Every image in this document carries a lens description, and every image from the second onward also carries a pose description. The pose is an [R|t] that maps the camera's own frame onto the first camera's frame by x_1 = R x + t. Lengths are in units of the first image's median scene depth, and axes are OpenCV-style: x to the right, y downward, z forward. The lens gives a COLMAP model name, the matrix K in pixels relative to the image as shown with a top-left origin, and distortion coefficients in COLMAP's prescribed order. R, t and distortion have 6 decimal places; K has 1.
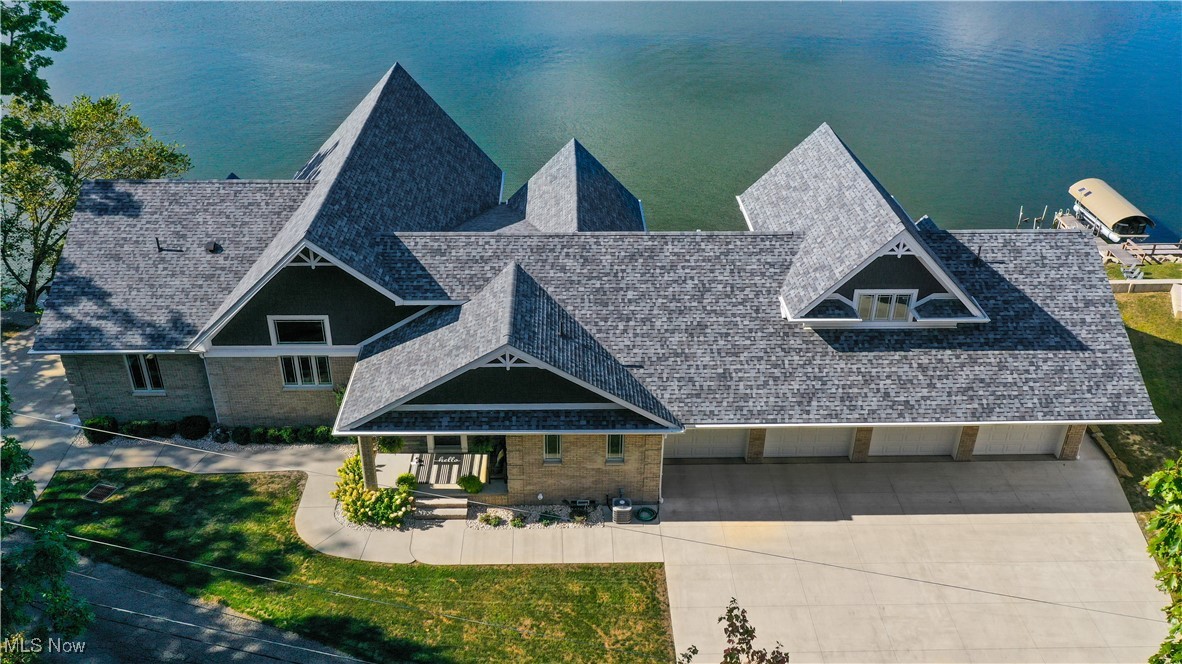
lens RADIAL K [[942.2, 0, 591.0], [0, 942.2, 332.0], [0, 0, 1]] dist [0.005273, 0.002760]
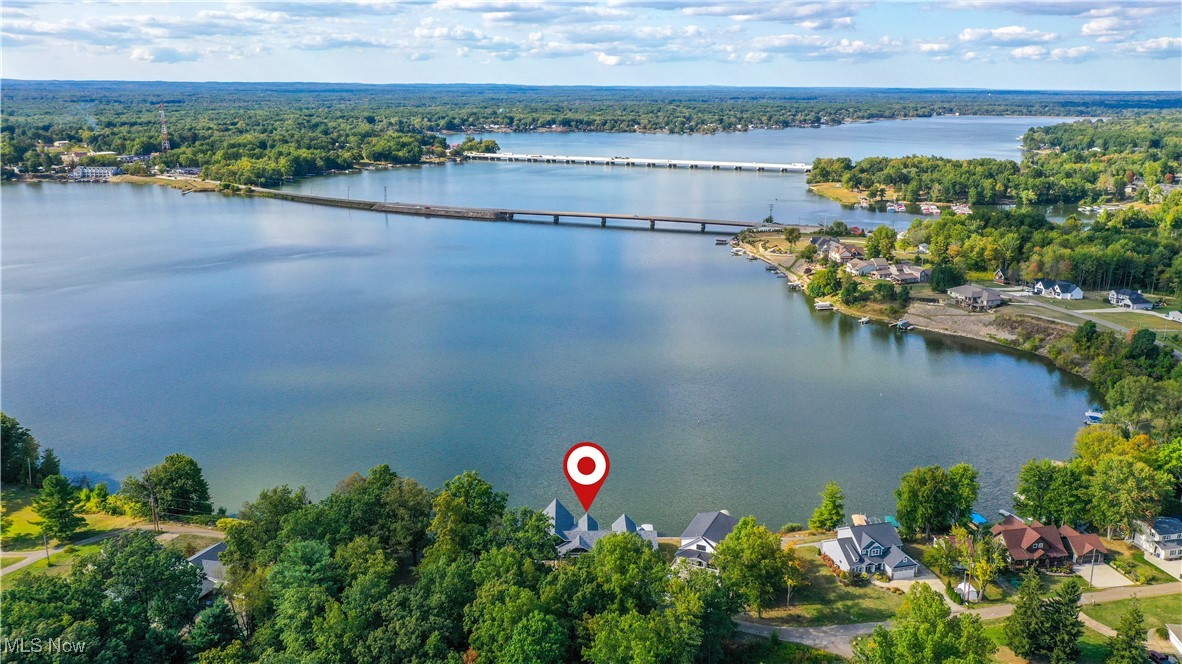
lens RADIAL K [[942.2, 0, 591.0], [0, 942.2, 332.0], [0, 0, 1]] dist [0.005273, 0.002760]
pose [[0.999819, 0.013822, -0.013108, 0.091622], [-0.016968, 0.958955, -0.283050, 0.510371], [0.008658, 0.283221, 0.959015, -6.812301]]
